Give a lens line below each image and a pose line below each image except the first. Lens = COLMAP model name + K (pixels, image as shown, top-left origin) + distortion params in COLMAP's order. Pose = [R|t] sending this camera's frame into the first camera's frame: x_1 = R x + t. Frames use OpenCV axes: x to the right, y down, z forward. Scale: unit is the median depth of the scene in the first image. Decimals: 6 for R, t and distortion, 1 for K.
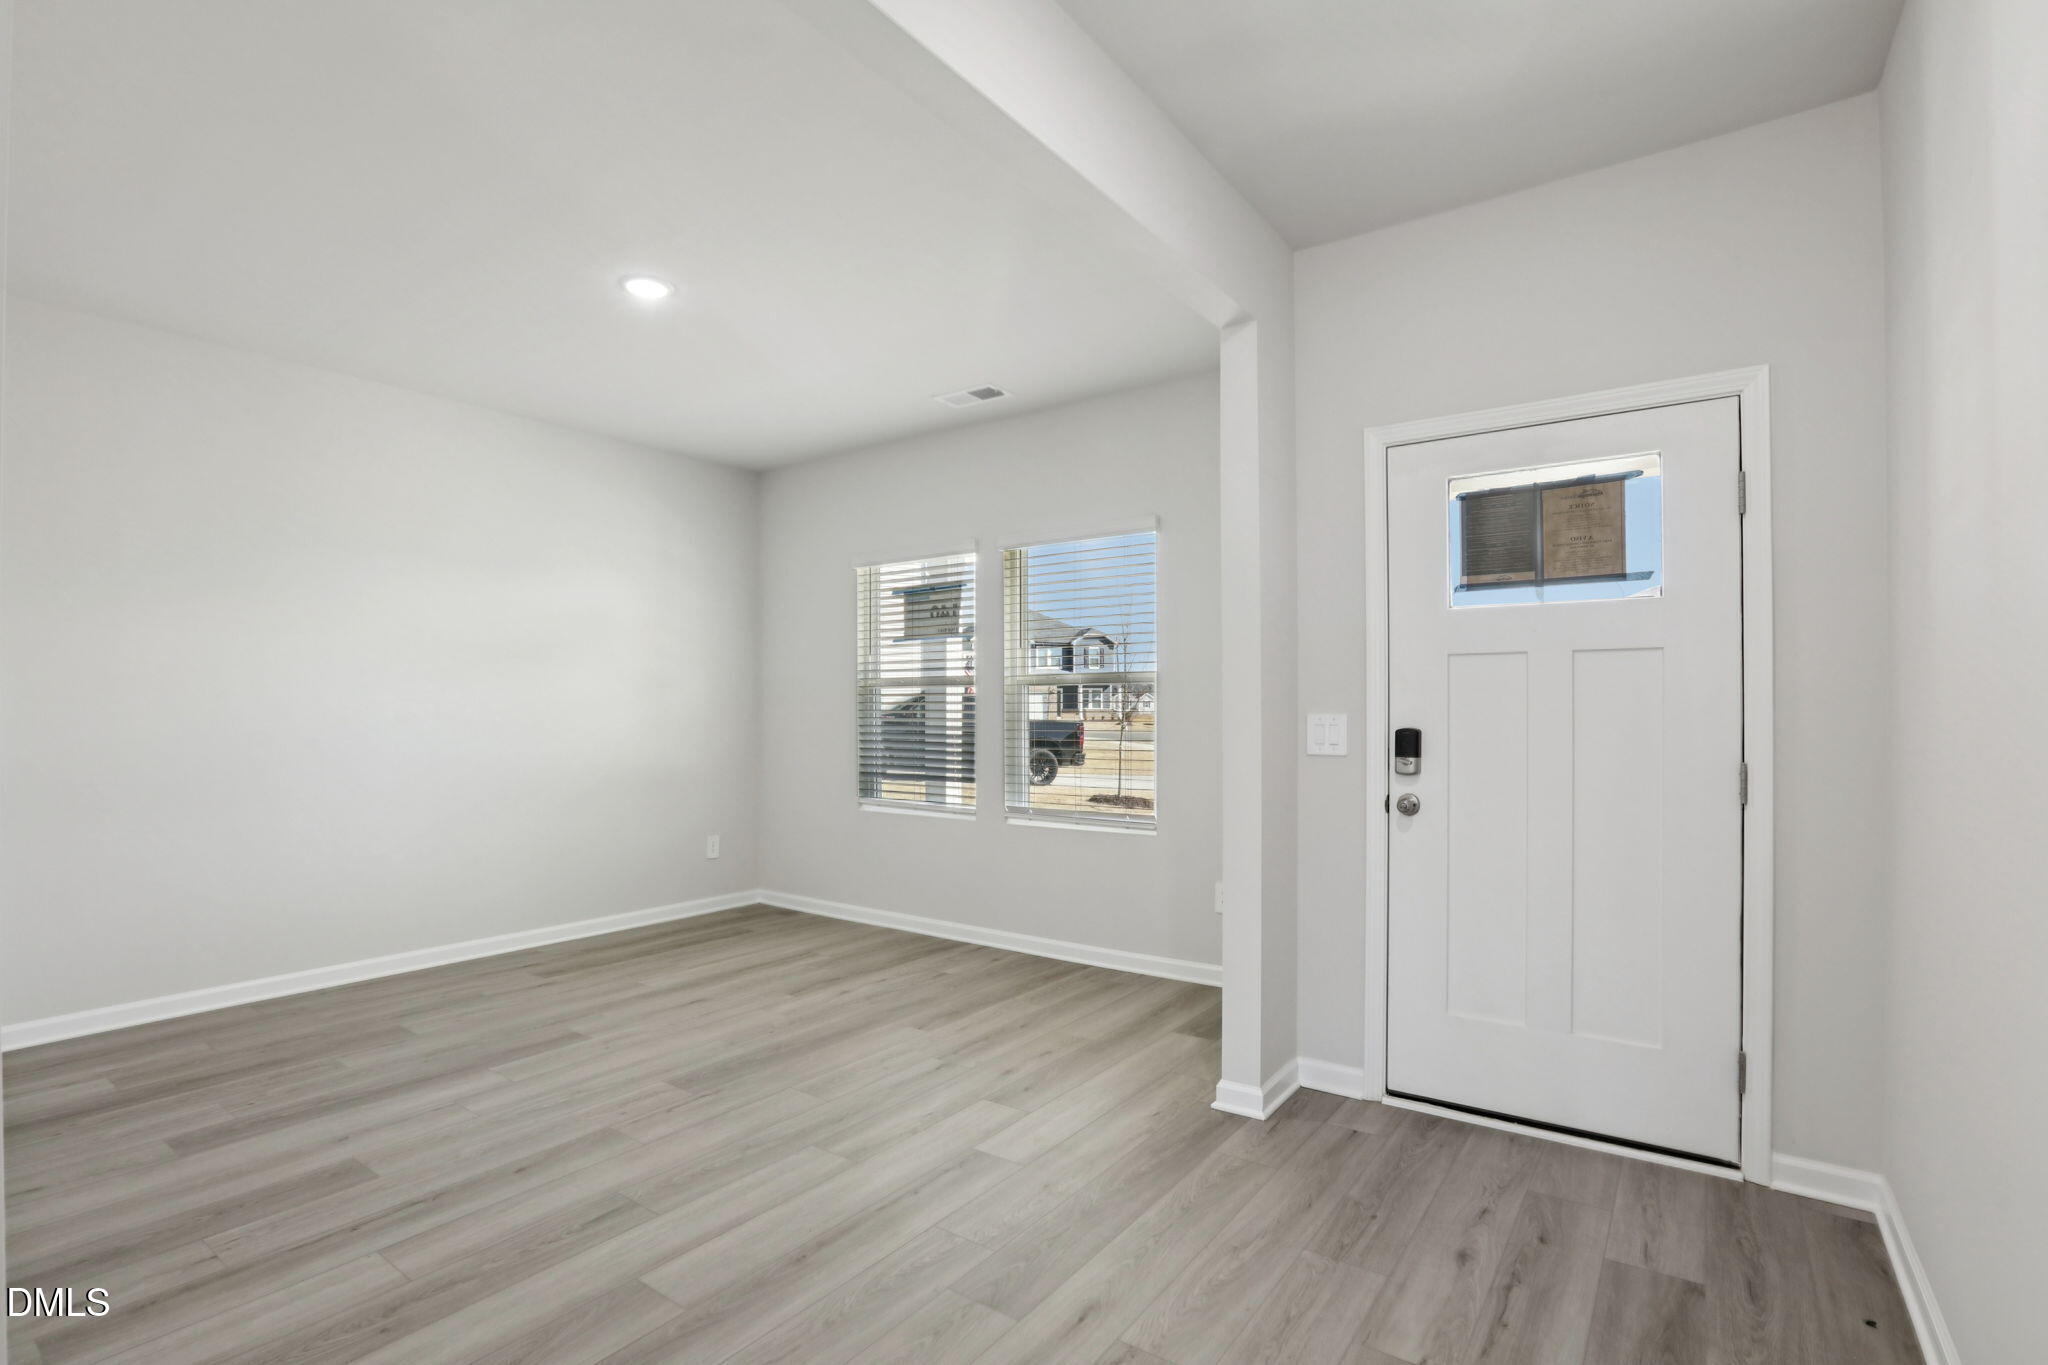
lens RADIAL K [[955.8, 0, 1027.7], [0, 955.8, 690.1], [0, 0, 1]] dist [-0.038177, 0.004511]
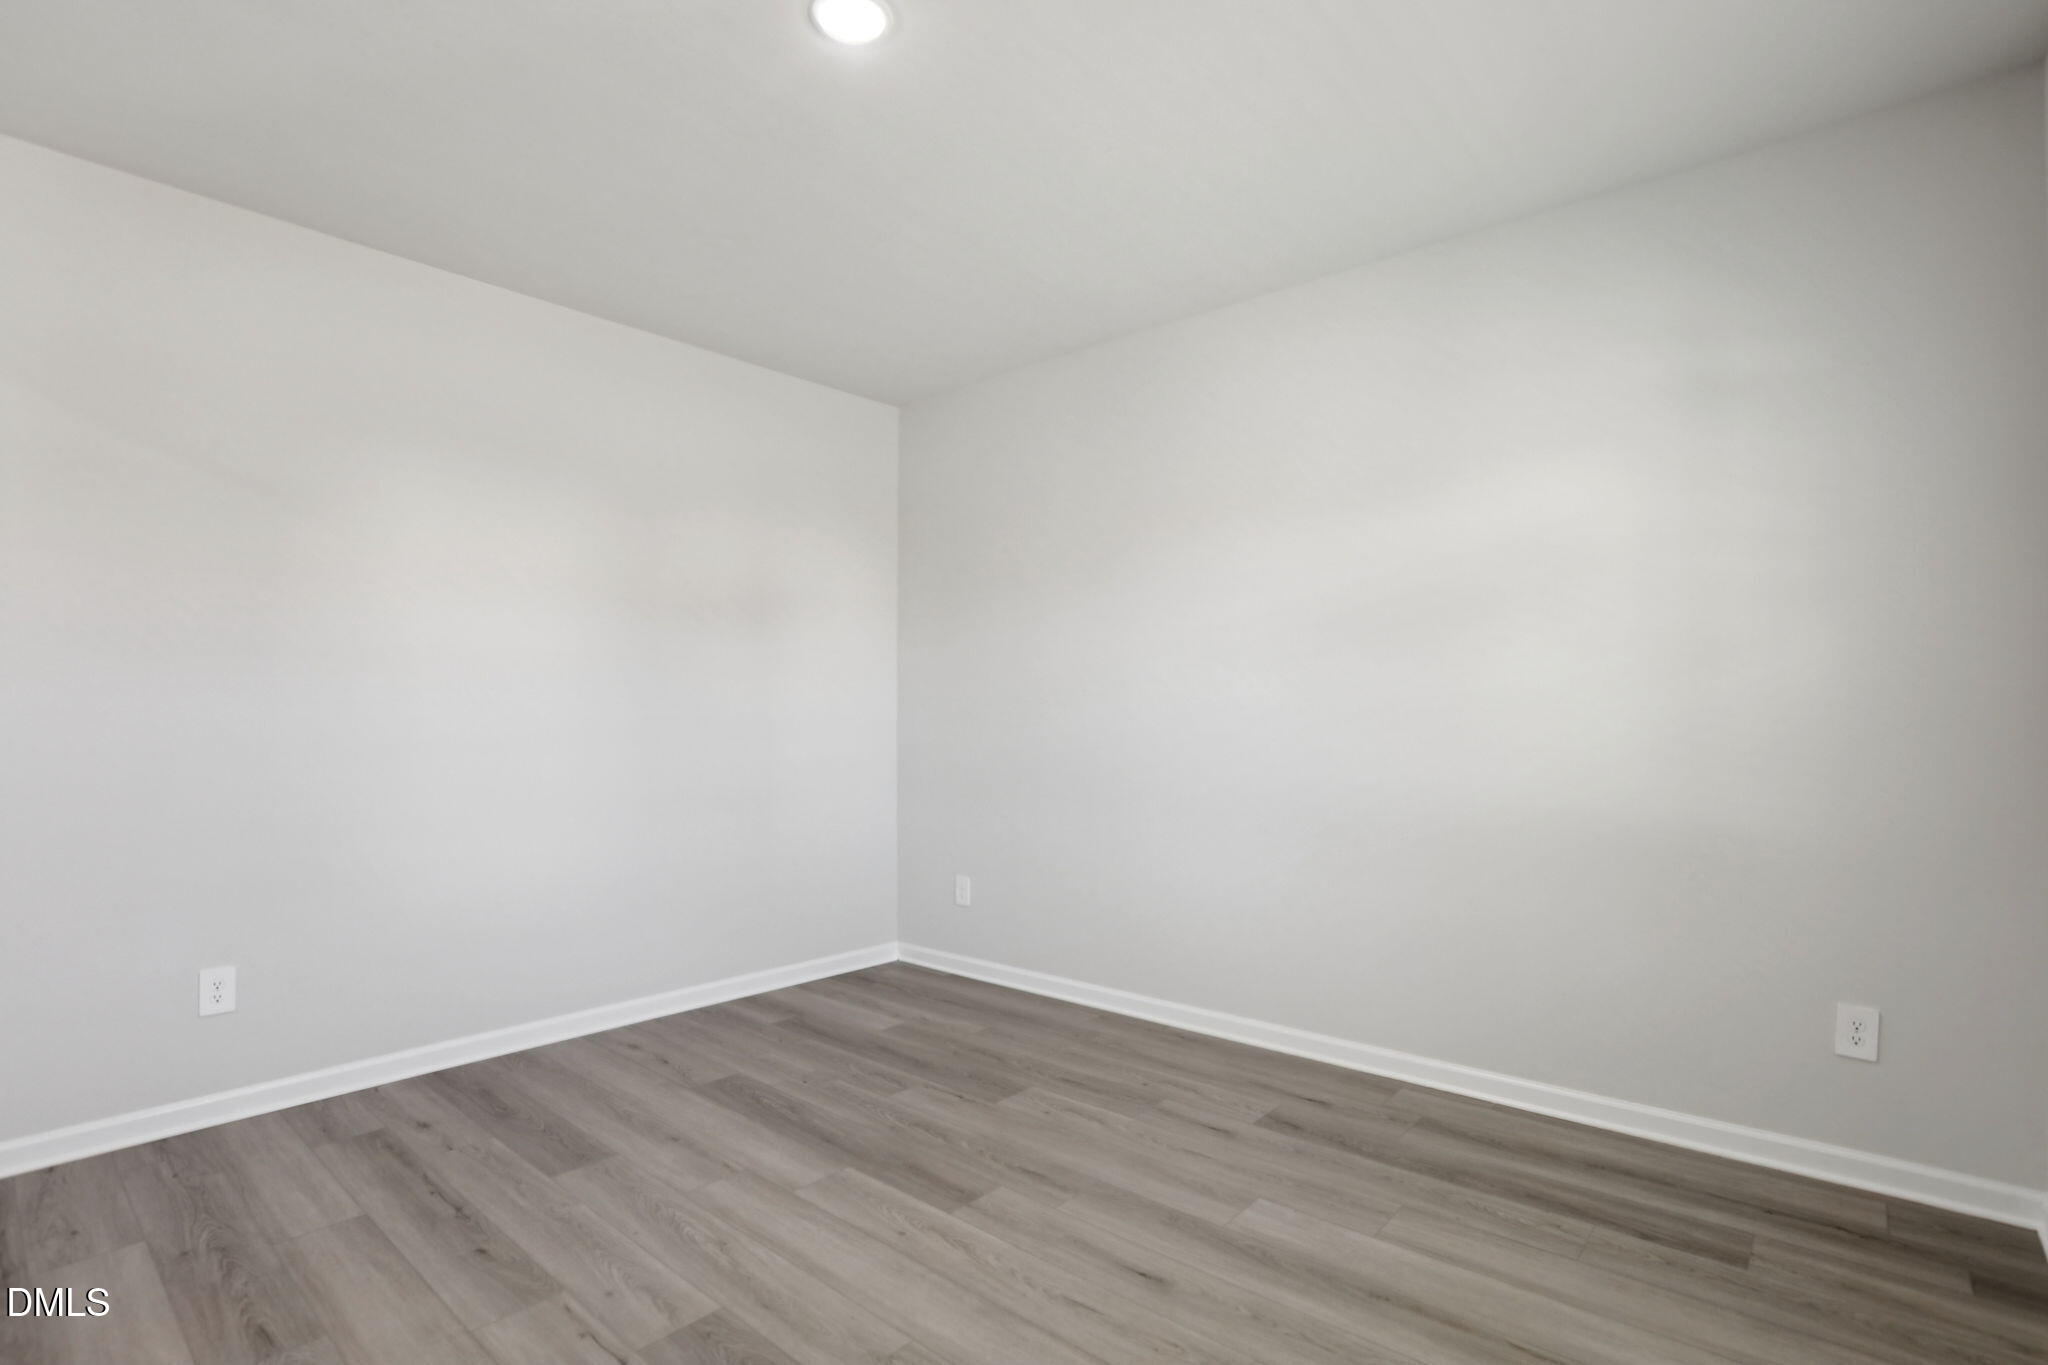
lens RADIAL K [[955.8, 0, 1040.2], [0, 955.8, 686.3], [0, 0, 1]] dist [-0.038177, 0.004511]
pose [[-0.081871, -0.026837, -0.996282, 0.203151], [0.023558, 0.999306, -0.028854, 0.021500], [0.996364, -0.025833, -0.081182, 1.138355]]
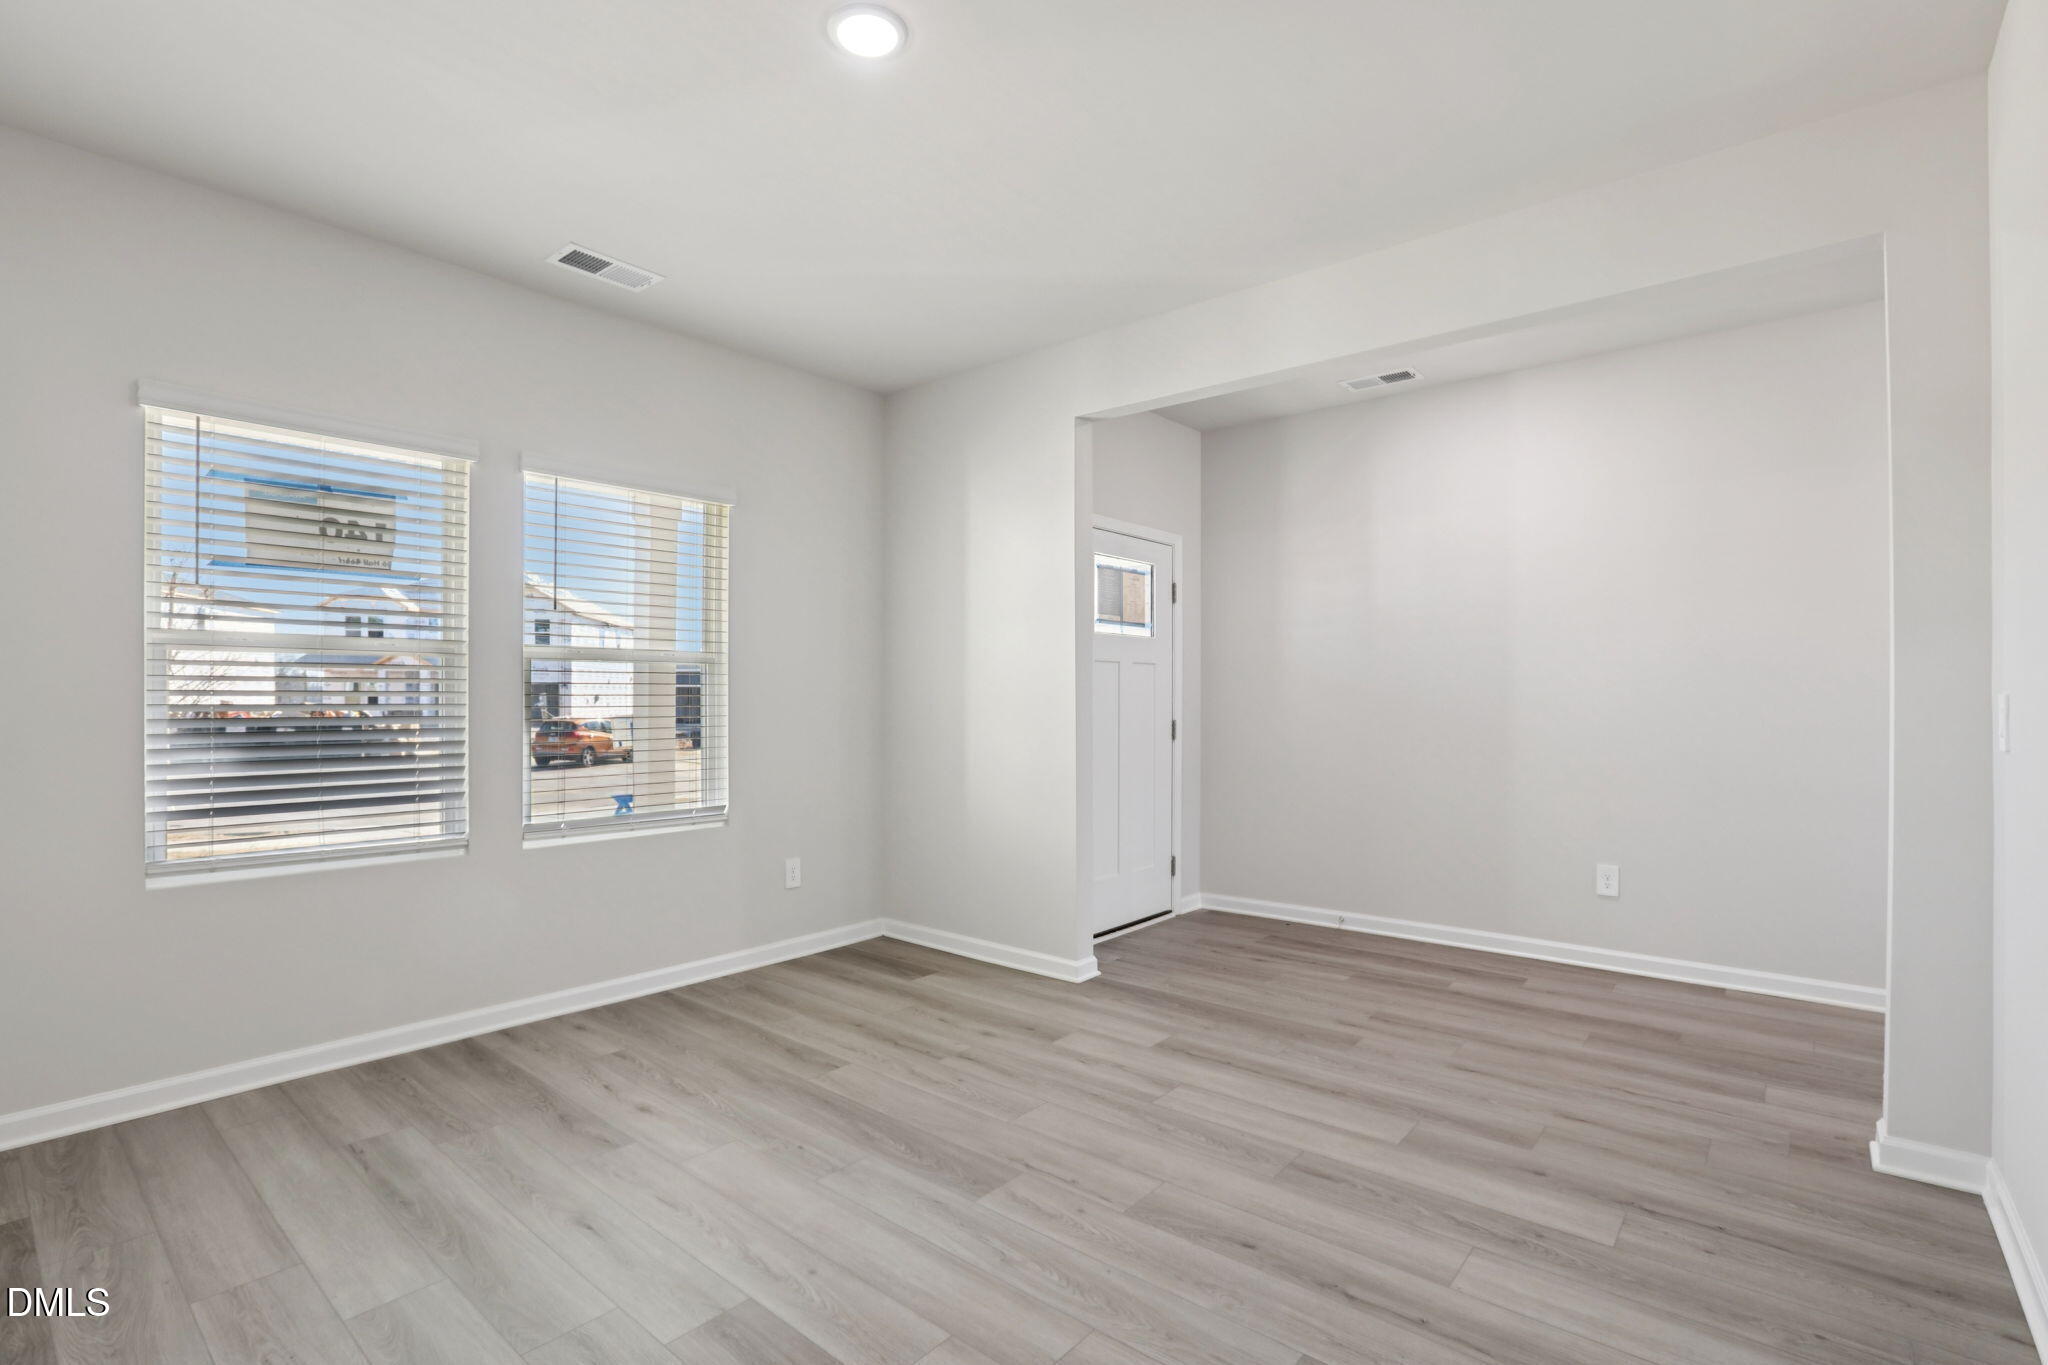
lens RADIAL K [[955.8, 0, 1012.3], [0, 955.8, 687.1], [0, 0, 1]] dist [-0.038177, 0.004511]
pose [[0.091541, 0.007285, 0.995775, -1.002931], [-0.025446, 0.999664, -0.004974, 0.015743], [-0.995476, -0.024883, 0.091695, 0.817233]]
